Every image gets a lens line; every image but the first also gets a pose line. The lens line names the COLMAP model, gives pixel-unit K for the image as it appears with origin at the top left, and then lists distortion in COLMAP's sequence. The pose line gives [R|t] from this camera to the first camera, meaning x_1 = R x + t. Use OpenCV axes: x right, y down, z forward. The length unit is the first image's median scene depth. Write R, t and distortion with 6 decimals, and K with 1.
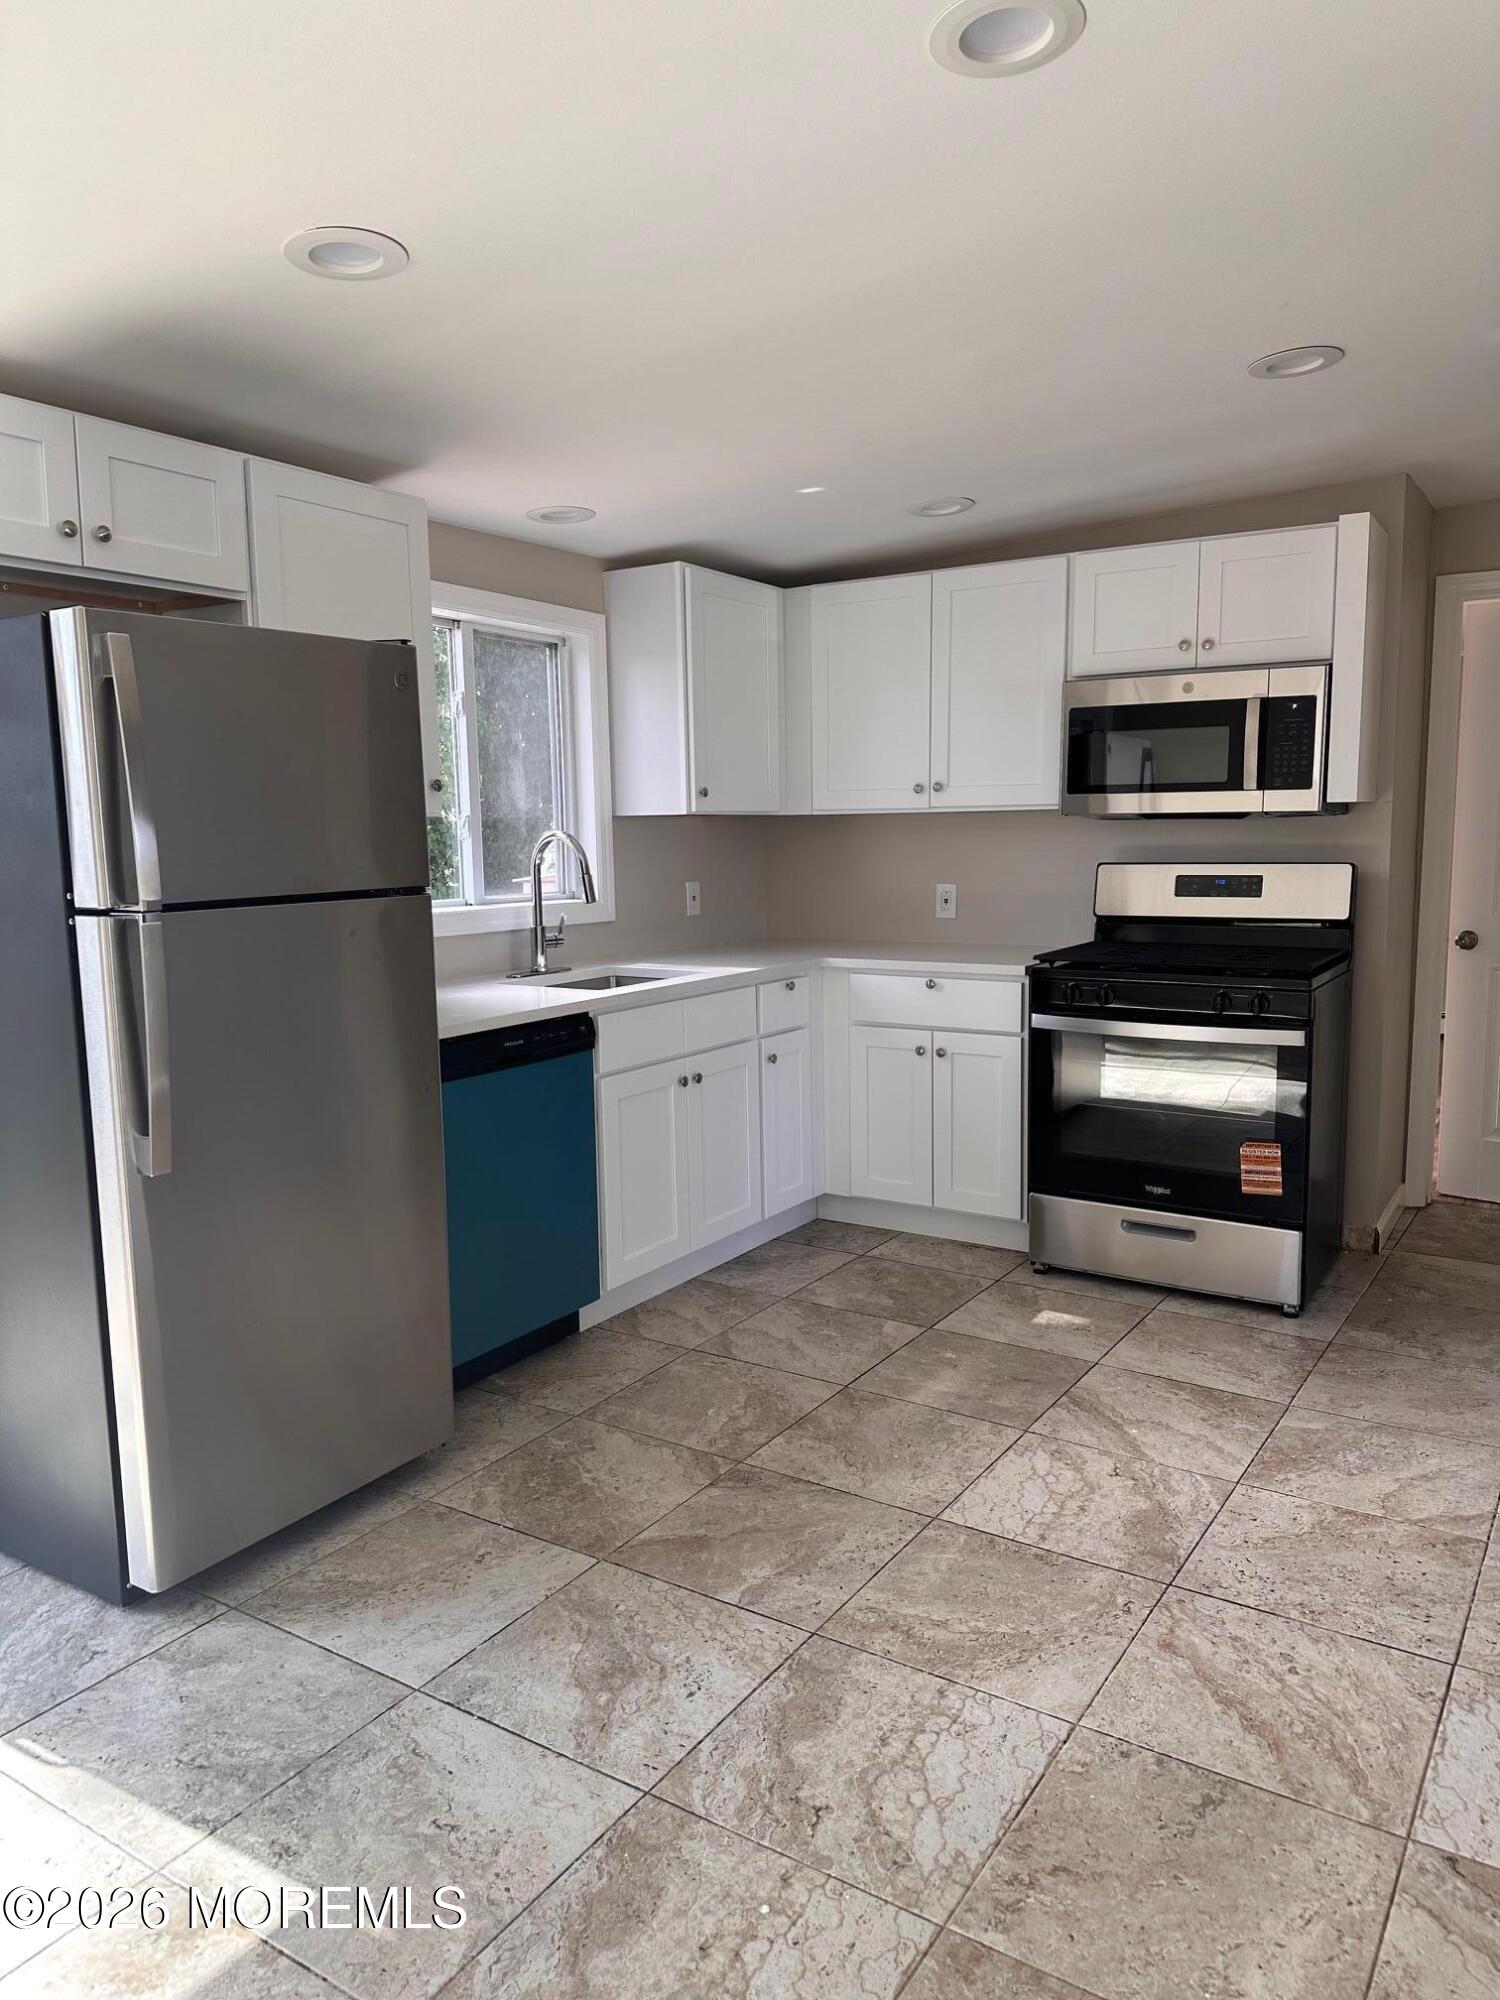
lens RADIAL K [[1407.1, 0, 764.3], [0, 1407.1, 1001.1], [0, 0, 1]] dist [0.013823, -0.009513]
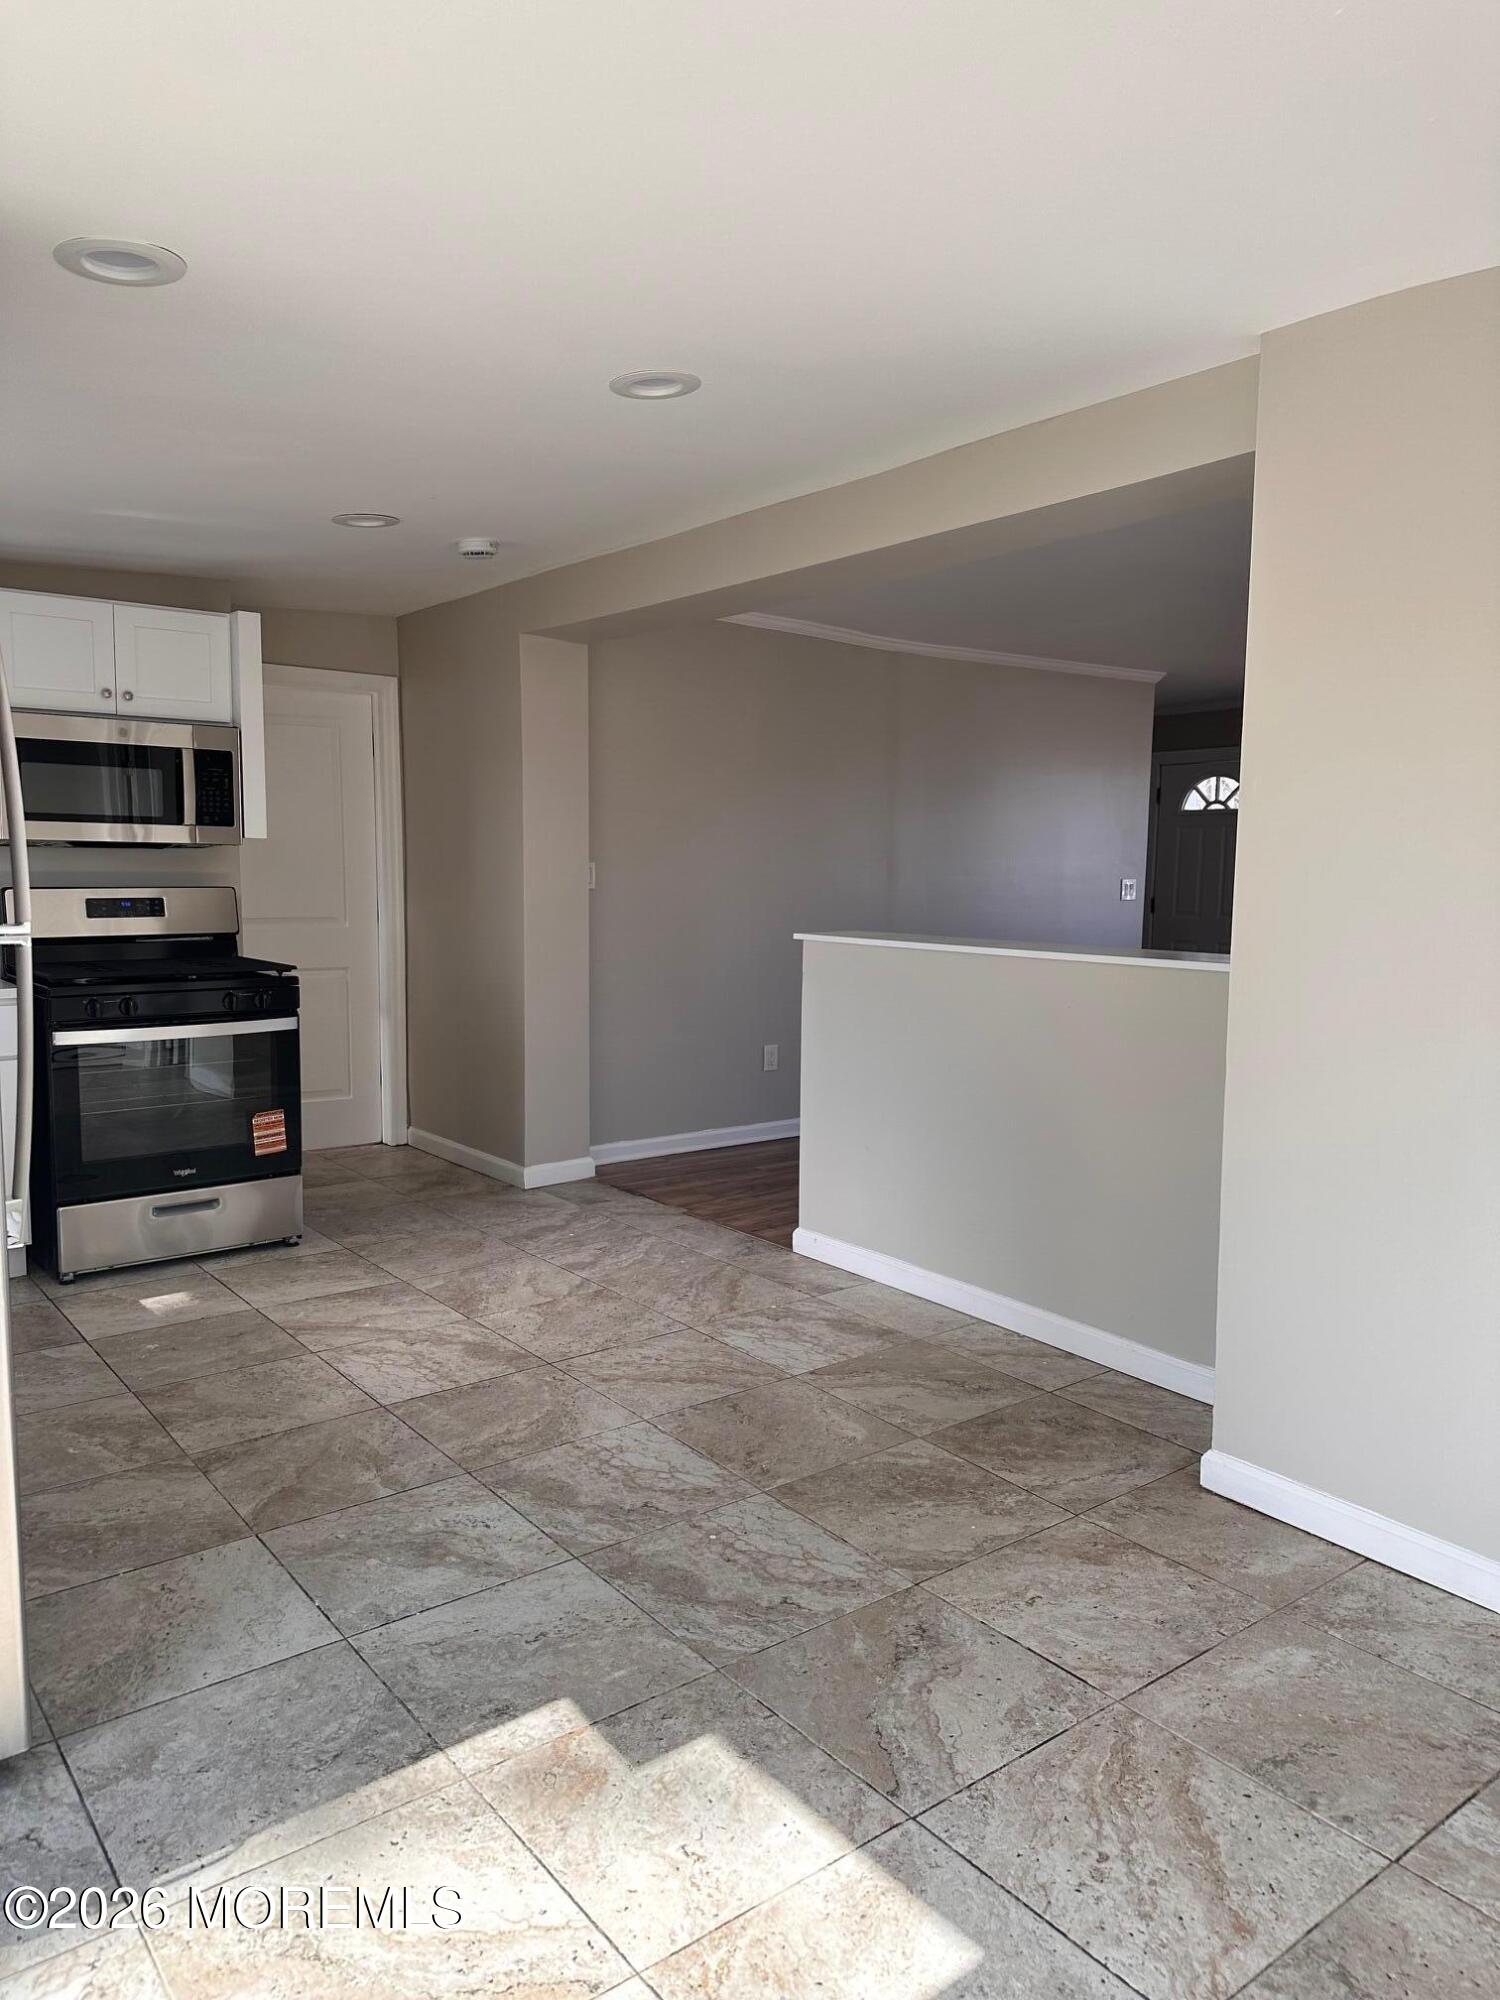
lens RADIAL K [[1397.9, 0, 750.0], [0, 1397.9, 1000.0], [0, 0, 1]] dist [0.049375, -0.096829]
pose [[0.333280, -0.083045, 0.939163, -0.948330], [0.112994, 0.992452, 0.047659, -0.010102], [-0.936032, 0.090236, 0.340148, 0.258682]]
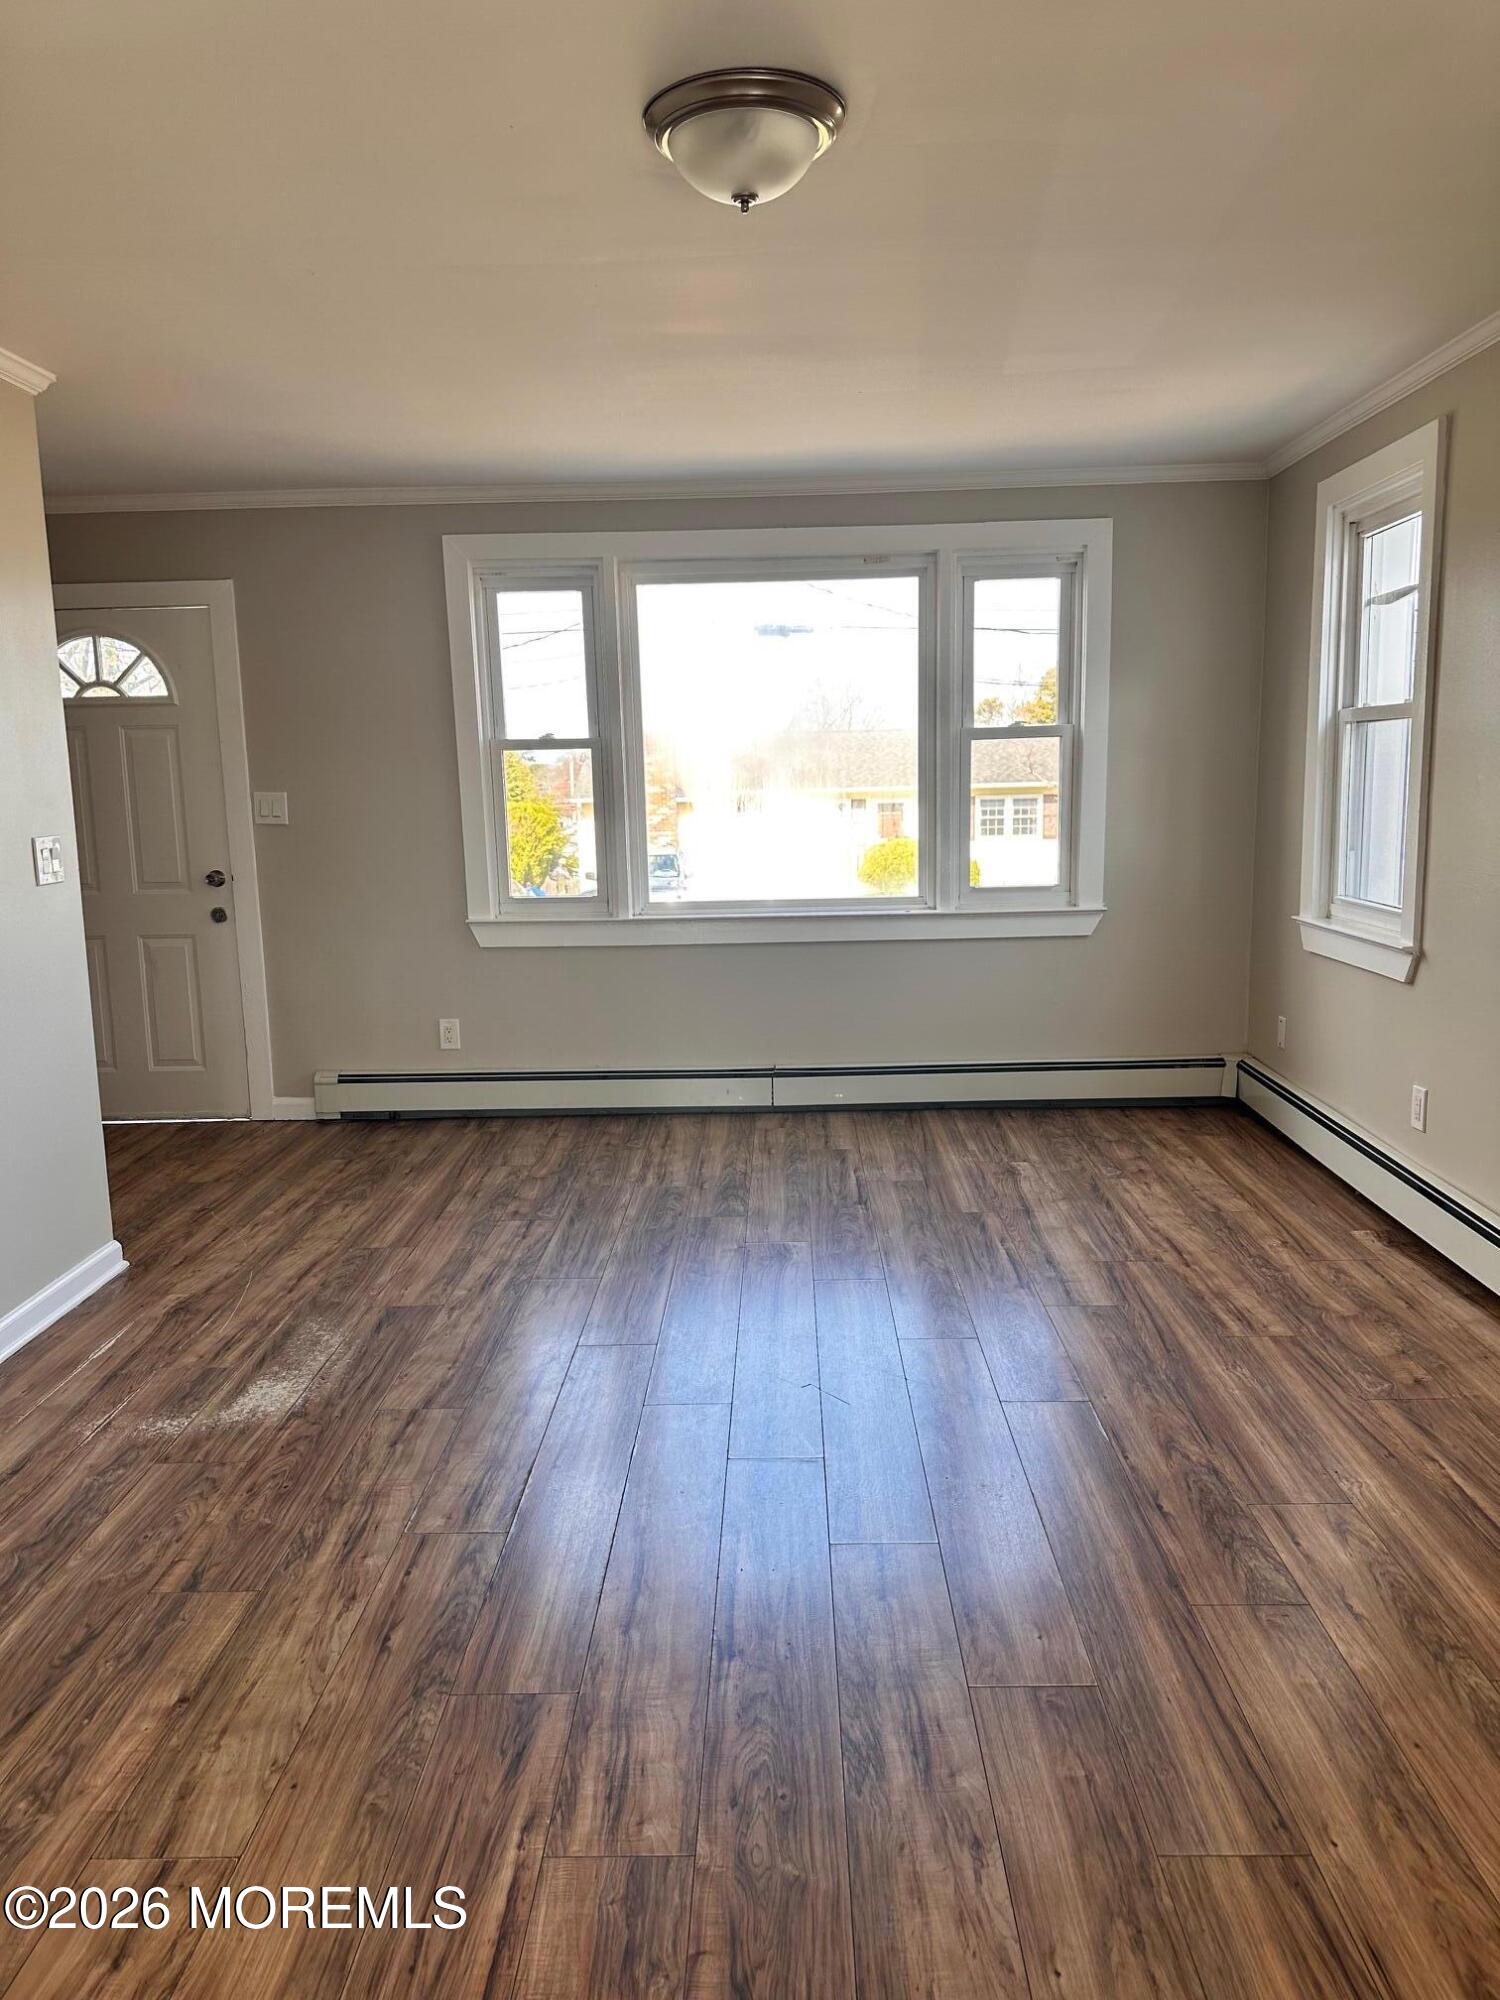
lens RADIAL K [[1397.9, 0, 750.0], [0, 1397.9, 1000.0], [0, 0, 1]] dist [0.049375, -0.096829]
pose [[-0.524555, -0.119113, 0.843003, 0.703401], [0.139123, 0.964863, 0.222901, -0.093235], [-0.839932, 0.234205, -0.489552, 0.646582]]
